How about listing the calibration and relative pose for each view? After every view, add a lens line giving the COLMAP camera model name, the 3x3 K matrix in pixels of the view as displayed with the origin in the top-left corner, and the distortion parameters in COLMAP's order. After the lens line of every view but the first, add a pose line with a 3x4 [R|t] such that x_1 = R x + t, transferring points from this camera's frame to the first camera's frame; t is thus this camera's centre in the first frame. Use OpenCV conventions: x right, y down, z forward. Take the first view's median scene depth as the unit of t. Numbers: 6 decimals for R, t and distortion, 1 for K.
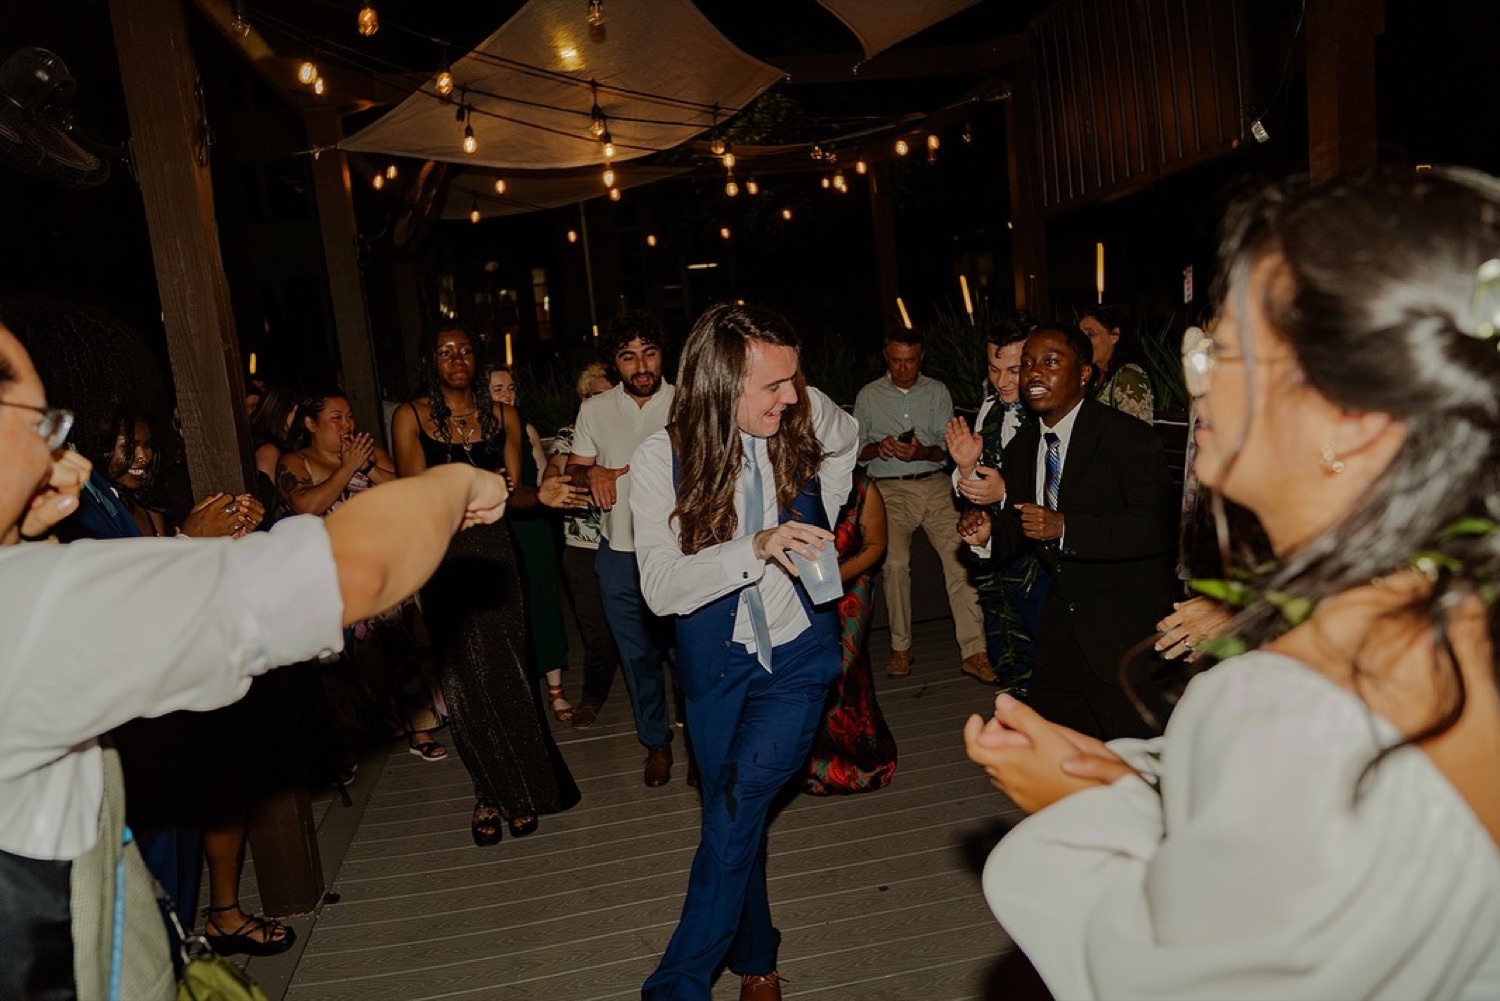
lens RADIAL K [[1027.9, 0, 750.0], [0, 1027.9, 500.5], [0, 0, 1]] dist [-0.038453, 0.041918]
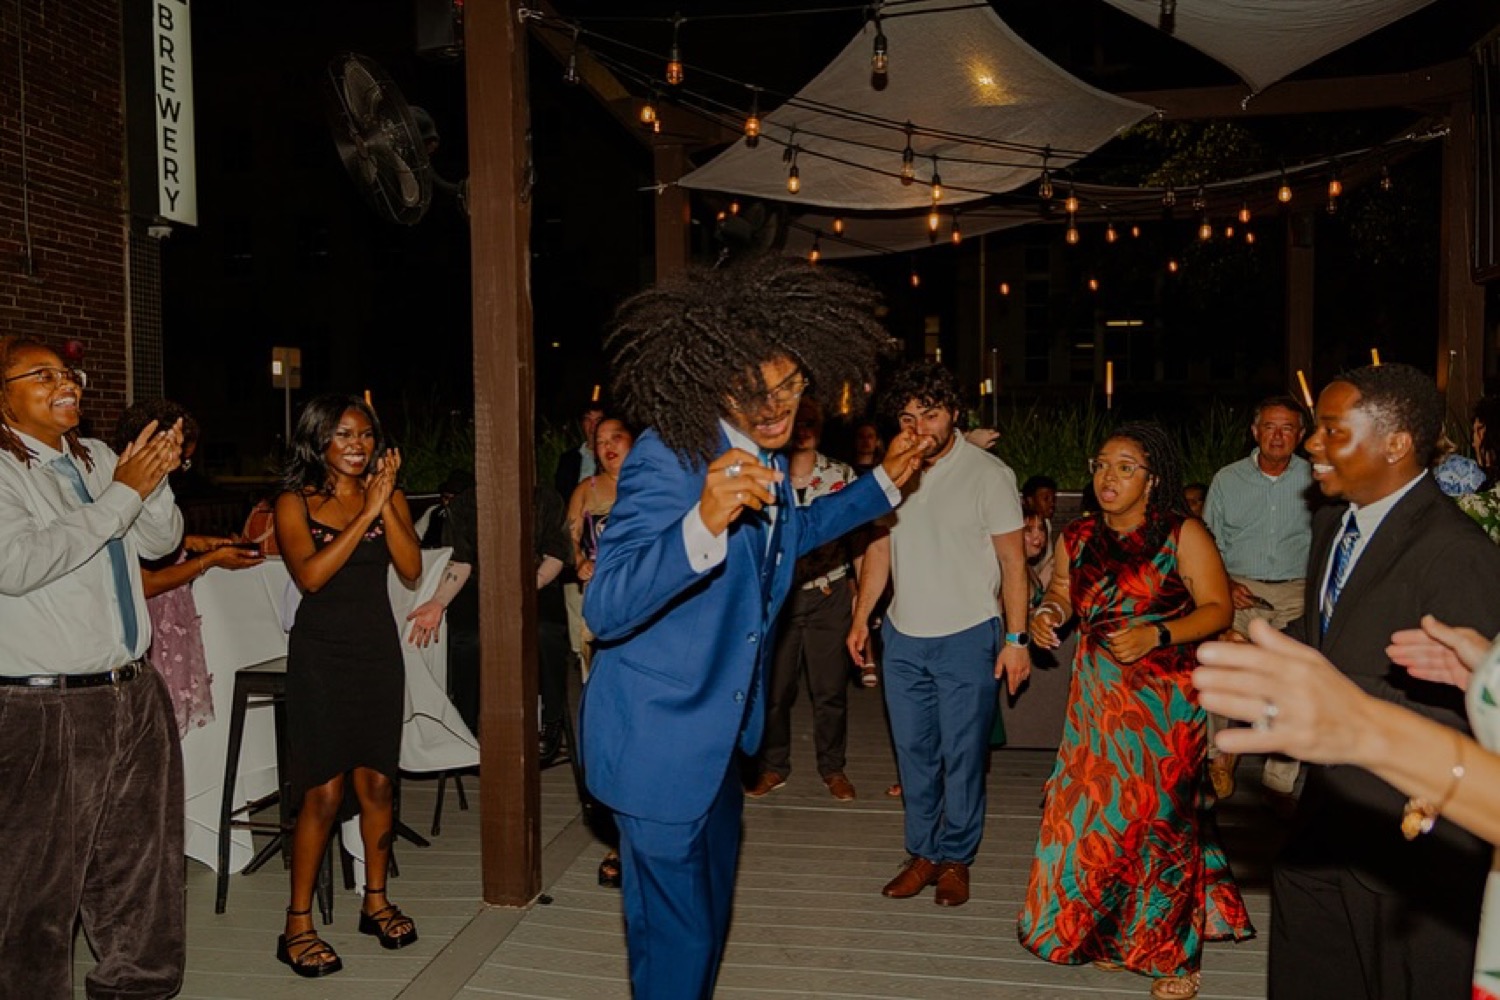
lens RADIAL K [[1185.7, 0, 750.0], [0, 1185.7, 500.0], [0, 0, 1]] dist [0.000573, -0.006895]
pose [[0.935220, 0.103459, -0.338615, 0.098534], [-0.126901, 0.990764, -0.047773, 0.013732], [0.330545, 0.087649, 0.939712, -0.061476]]
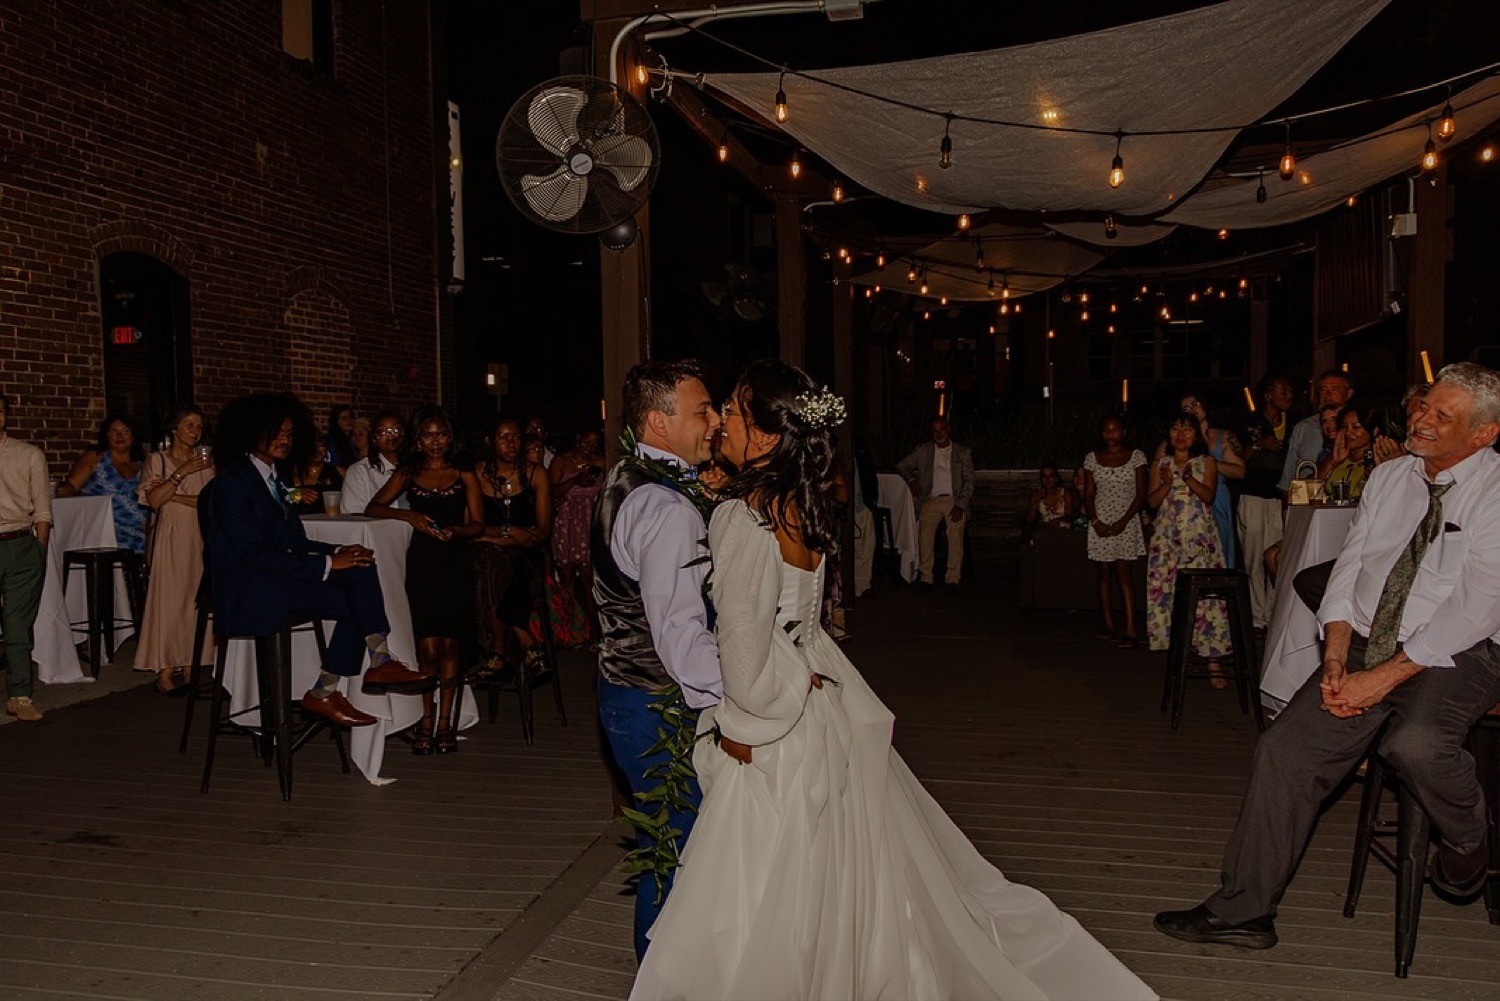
lens RADIAL K [[1185.7, 0, 750.0], [0, 1185.7, 500.5], [0, 0, 1]] dist [0.000573, -0.006895]
pose [[0.914638, 0.105309, -0.390317, 0.262045], [-0.129053, 0.991019, -0.035034, 0.110914], [0.383122, 0.082415, 0.920014, -0.879727]]
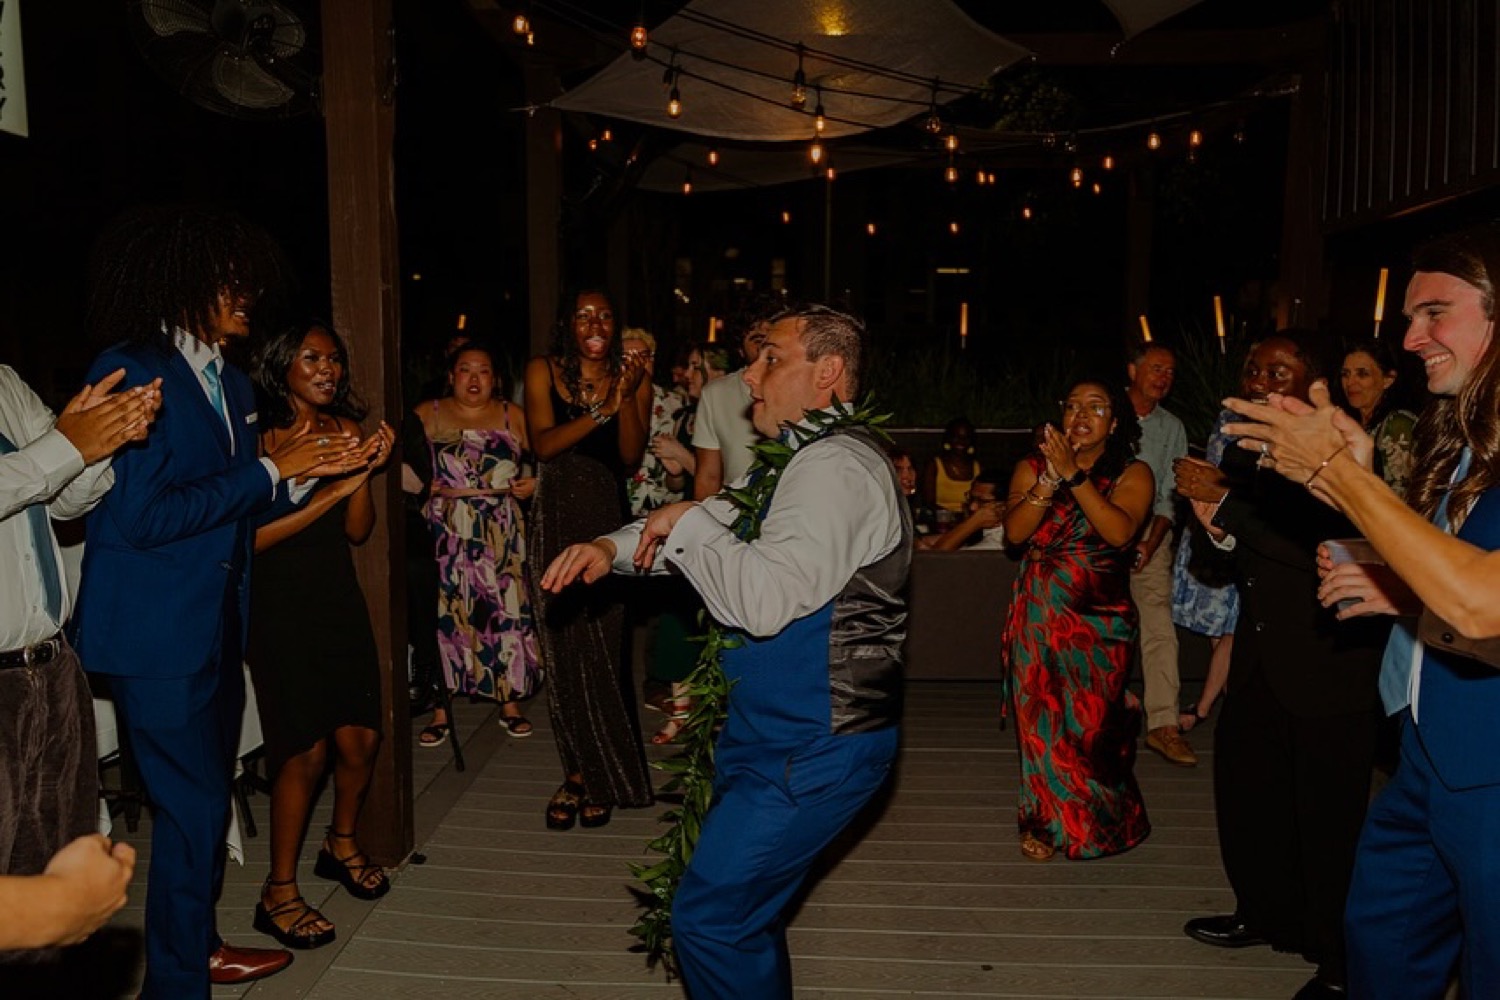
lens RADIAL K [[1096.9, 0, 750.0], [0, 1096.9, 500.0], [0, 0, 1]] dist [-0.006961, -0.005562]
pose [[0.970531, 0.125973, -0.205426, 0.047151], [-0.128907, 0.991656, -0.000910, 0.006390], [0.203597, 0.027364, 0.978672, 0.019637]]
